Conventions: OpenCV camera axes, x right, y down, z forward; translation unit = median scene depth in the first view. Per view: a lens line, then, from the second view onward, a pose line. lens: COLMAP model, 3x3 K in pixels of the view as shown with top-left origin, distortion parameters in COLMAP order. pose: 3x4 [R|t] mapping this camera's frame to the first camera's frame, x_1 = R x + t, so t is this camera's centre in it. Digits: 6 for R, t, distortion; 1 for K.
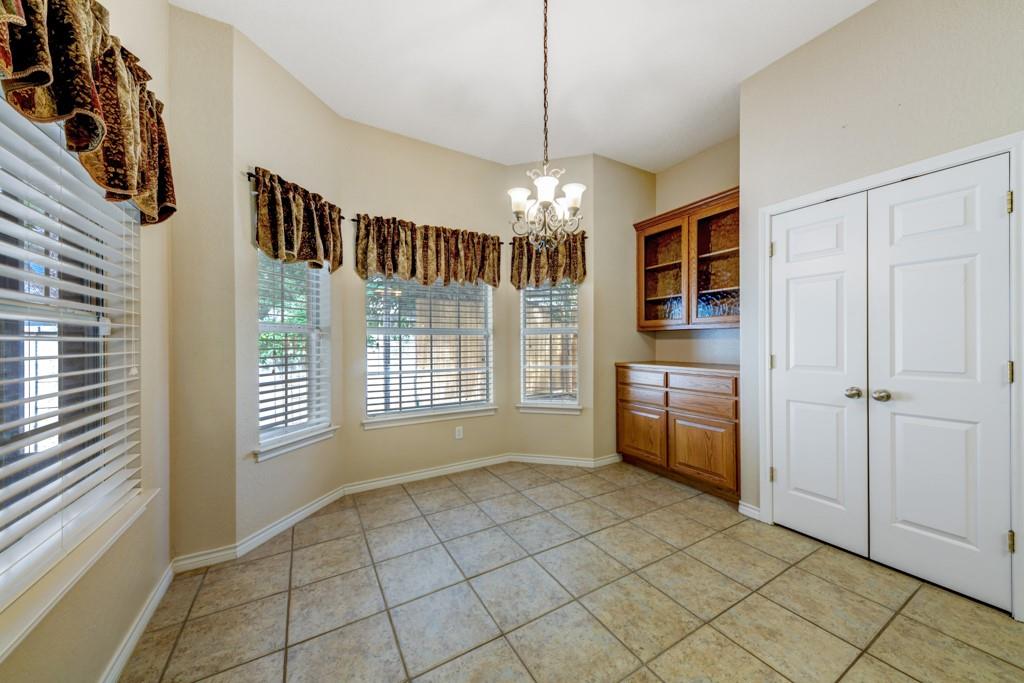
lens RADIAL K [[357.0, 0, 513.7], [0, 357.0, 346.5], [0, 0, 1]] dist [0.008495, -0.002159]
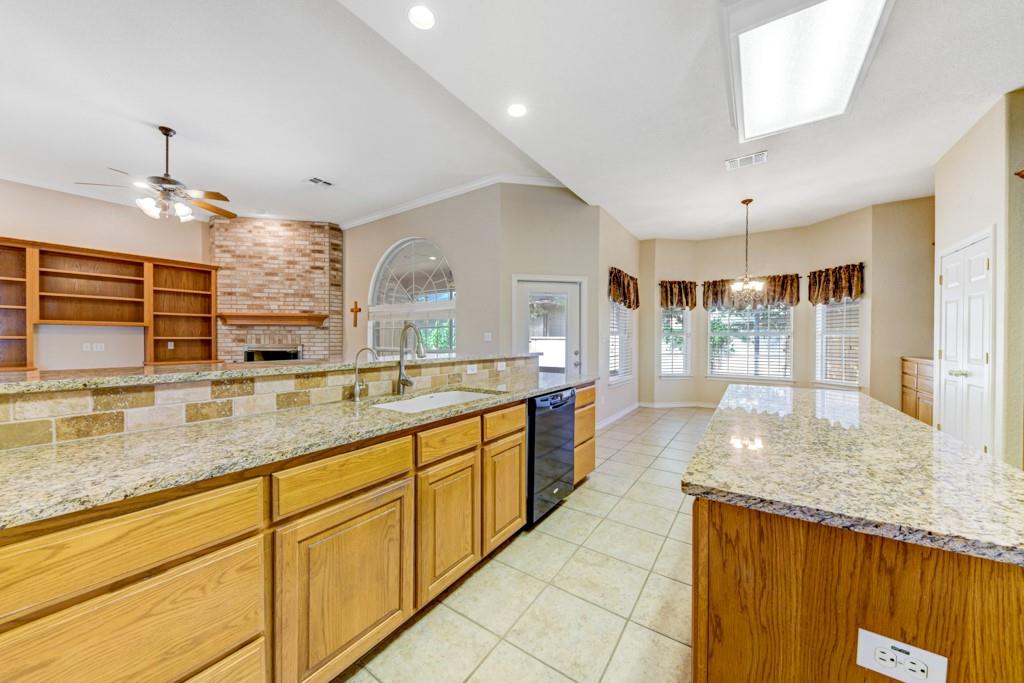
lens RADIAL K [[357.0, 0, 508.0], [0, 357.0, 338.6], [0, 0, 1]] dist [0.008495, -0.002159]
pose [[0.422408, 0.012264, -0.906323, 1.138100], [-0.010814, 0.999905, 0.008491, -0.021410], [0.906341, 0.006215, 0.422501, -1.112963]]
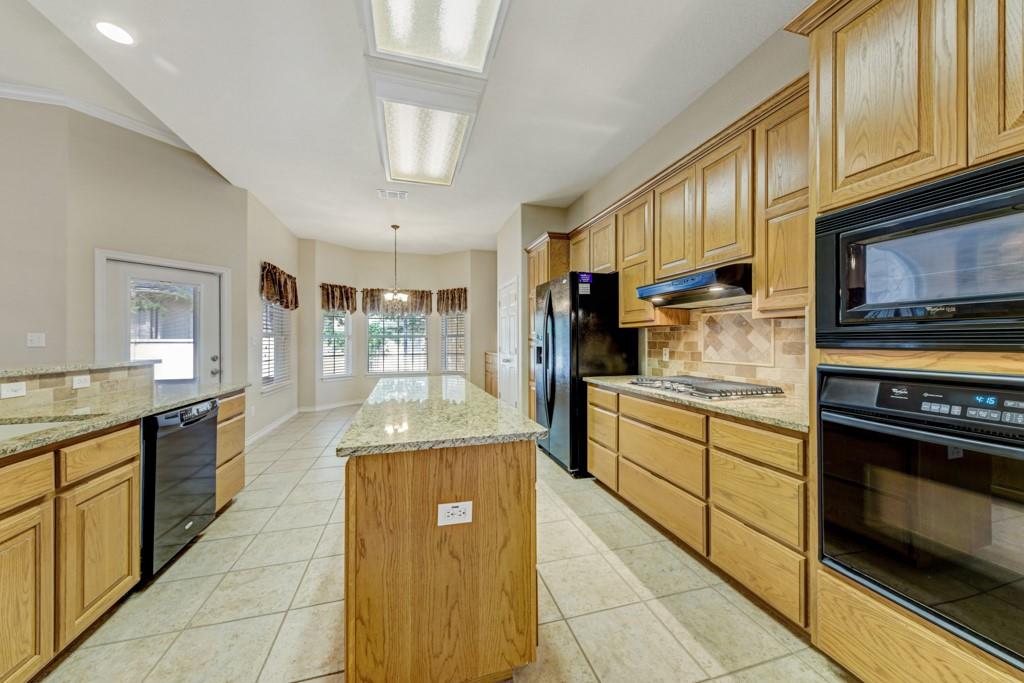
lens RADIAL K [[357.0, 0, 511.0], [0, 357.0, 338.7], [0, 0, 1]] dist [0.008495, -0.002159]
pose [[0.969938, 0.005158, -0.243296, 1.205914], [-0.006834, 0.999958, -0.006048, -0.020661], [0.243254, 0.007529, 0.969933, -1.184525]]
